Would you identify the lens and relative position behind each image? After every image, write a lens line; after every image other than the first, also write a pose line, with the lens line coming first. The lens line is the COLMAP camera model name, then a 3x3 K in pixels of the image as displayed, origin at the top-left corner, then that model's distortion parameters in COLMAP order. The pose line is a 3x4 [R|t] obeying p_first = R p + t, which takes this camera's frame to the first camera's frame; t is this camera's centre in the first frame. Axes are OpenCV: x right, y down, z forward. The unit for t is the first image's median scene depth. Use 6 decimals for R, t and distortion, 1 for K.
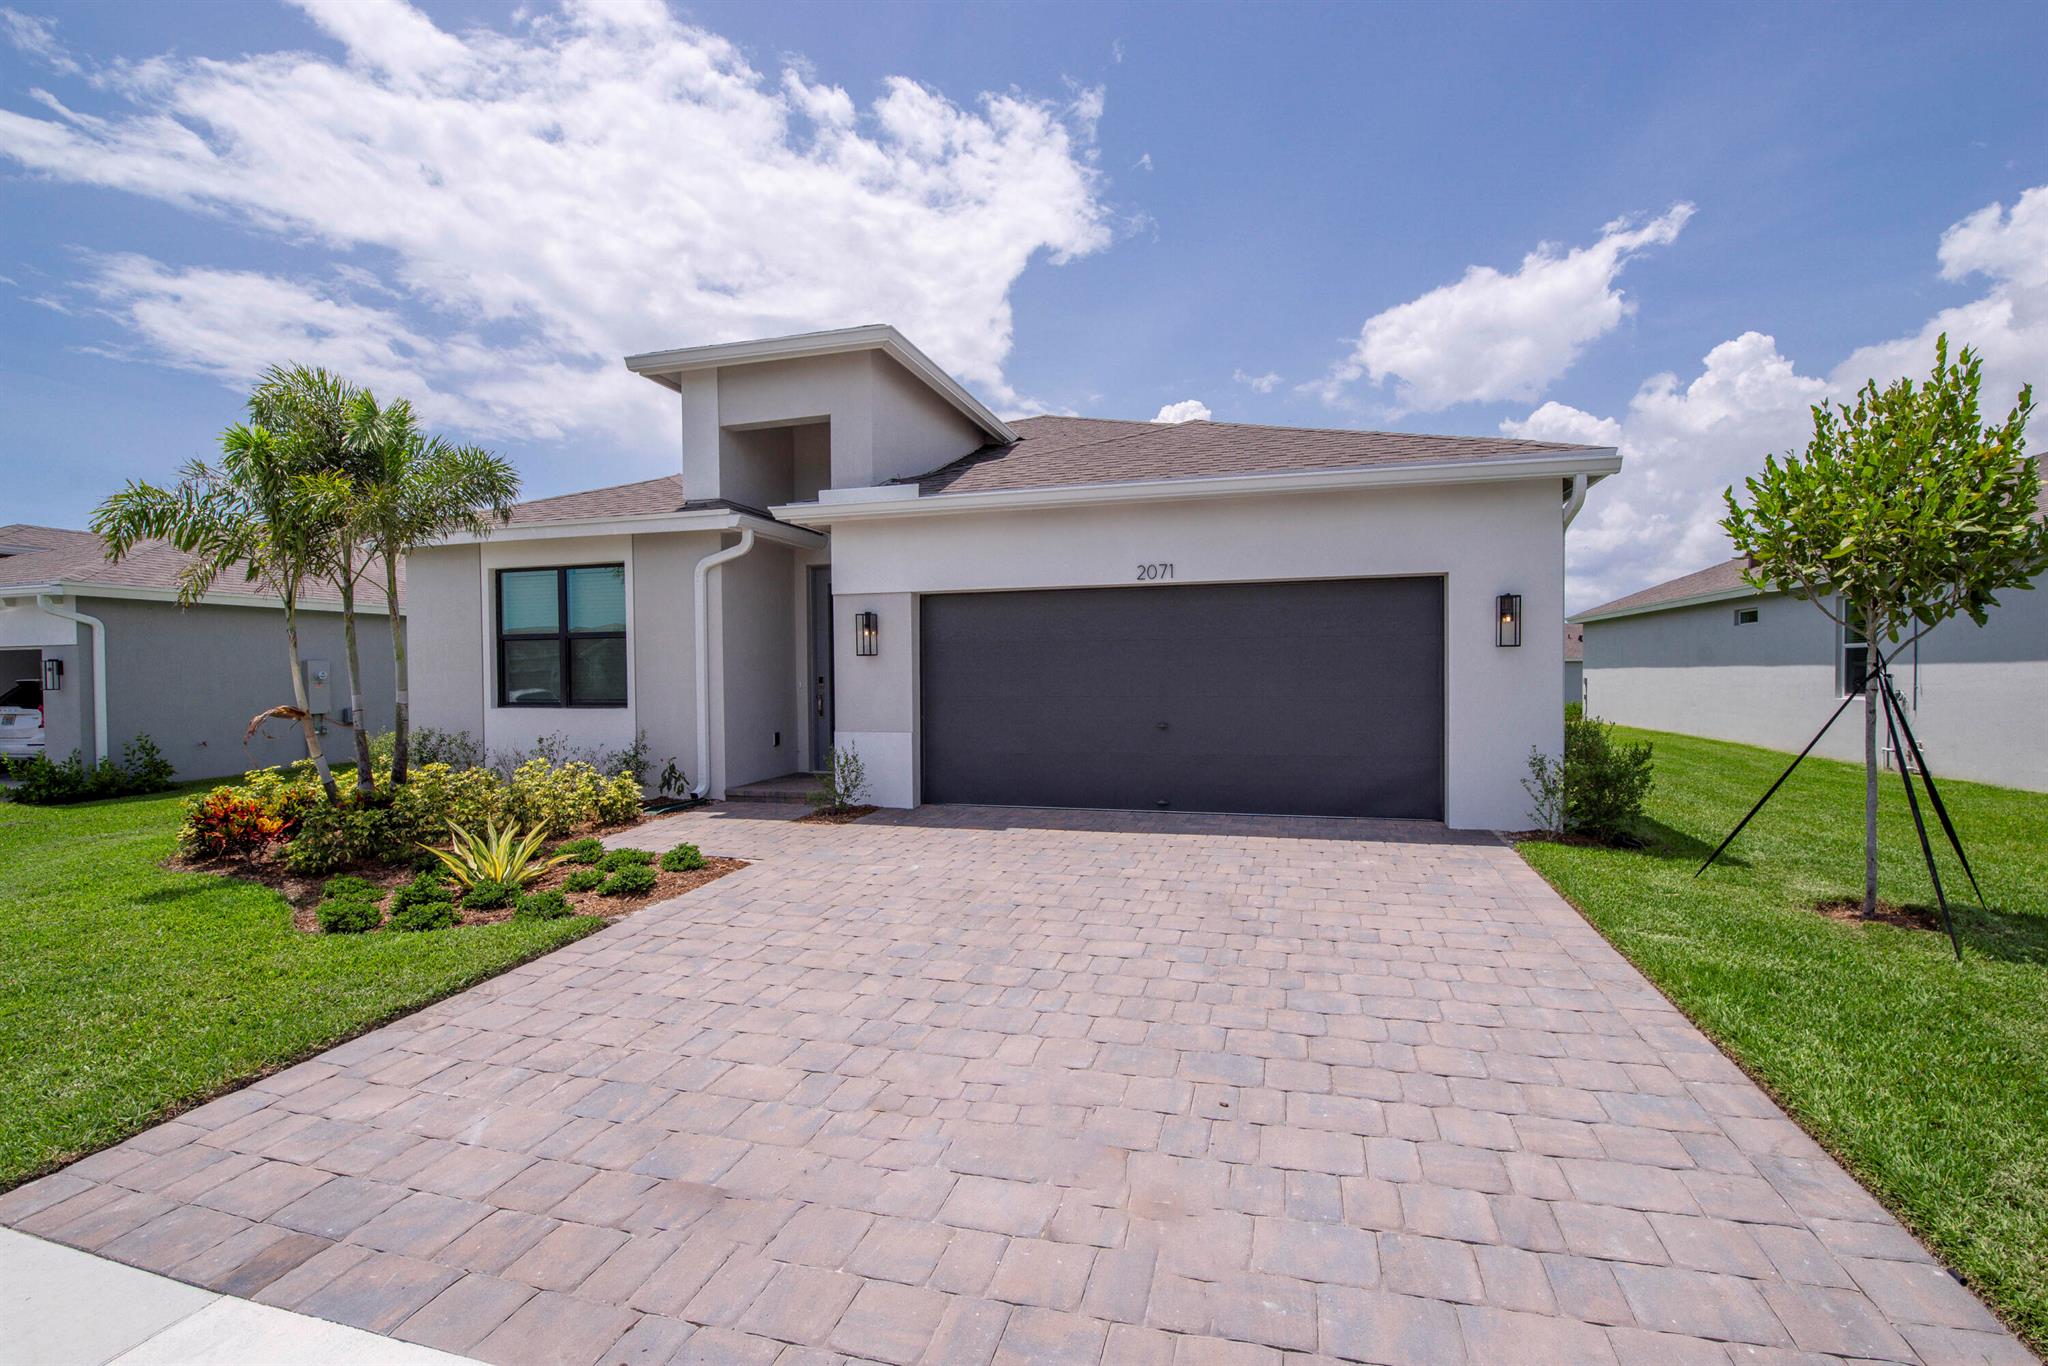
lens RADIAL K [[880.8, 0, 1030.2], [0, 880.8, 719.9], [0, 0, 1]] dist [-0.010185, -0.003838]
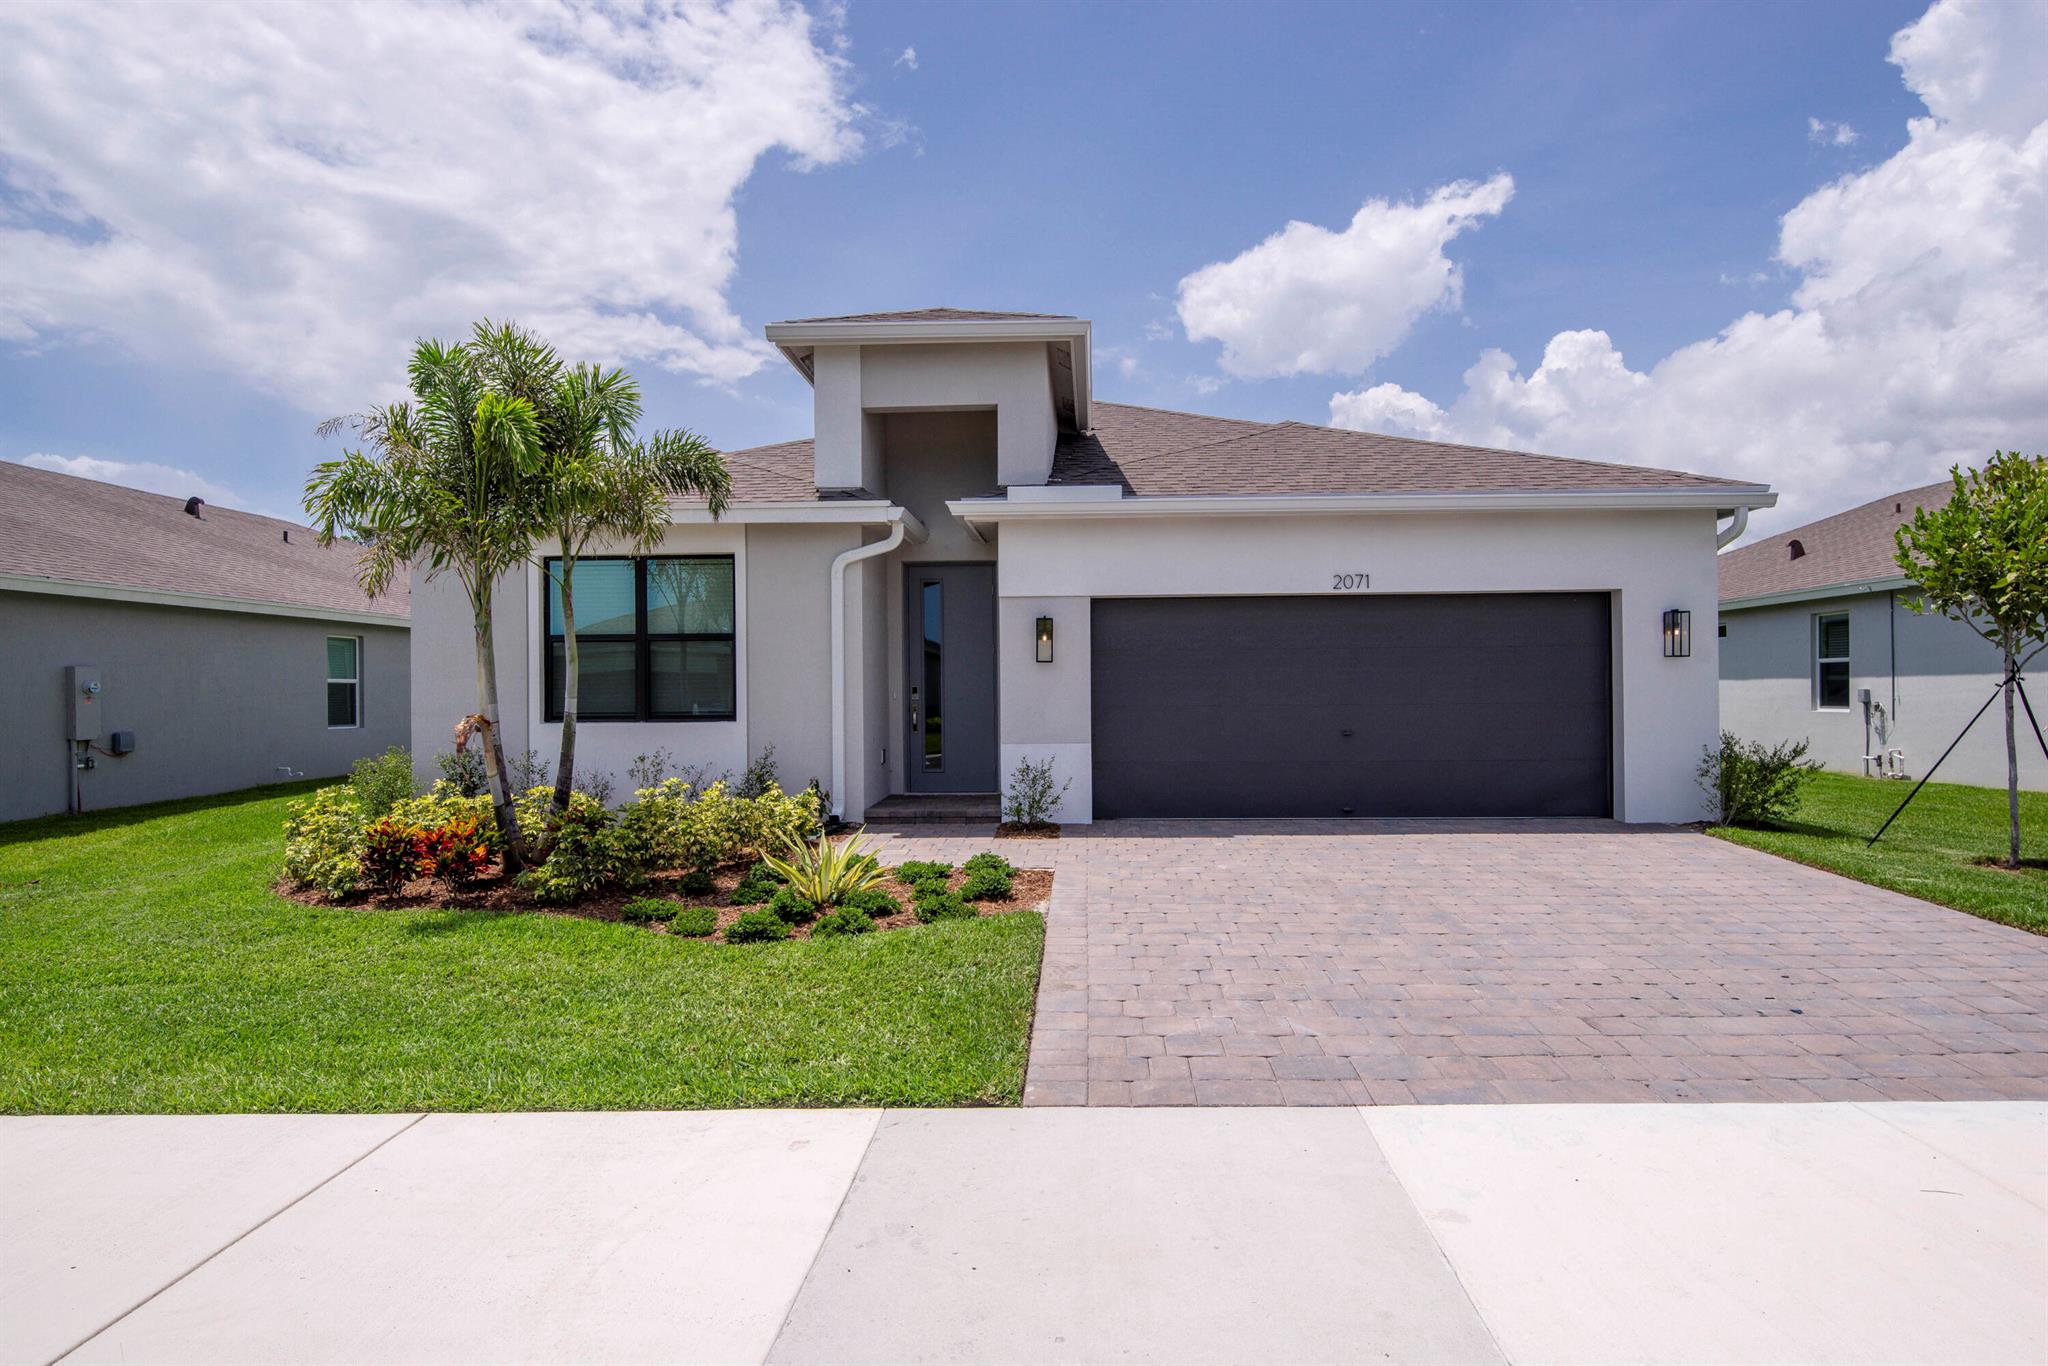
lens RADIAL K [[1142.5, 0, 1026.1], [0, 1142.5, 676.2], [0, 0, 1]] dist [0.000689, 0.004869]
pose [[0.973002, 0.003637, 0.230767, -0.447210], [0.012436, 0.997597, -0.068156, 0.023722], [-0.230460, 0.069185, 0.970619, -0.167772]]
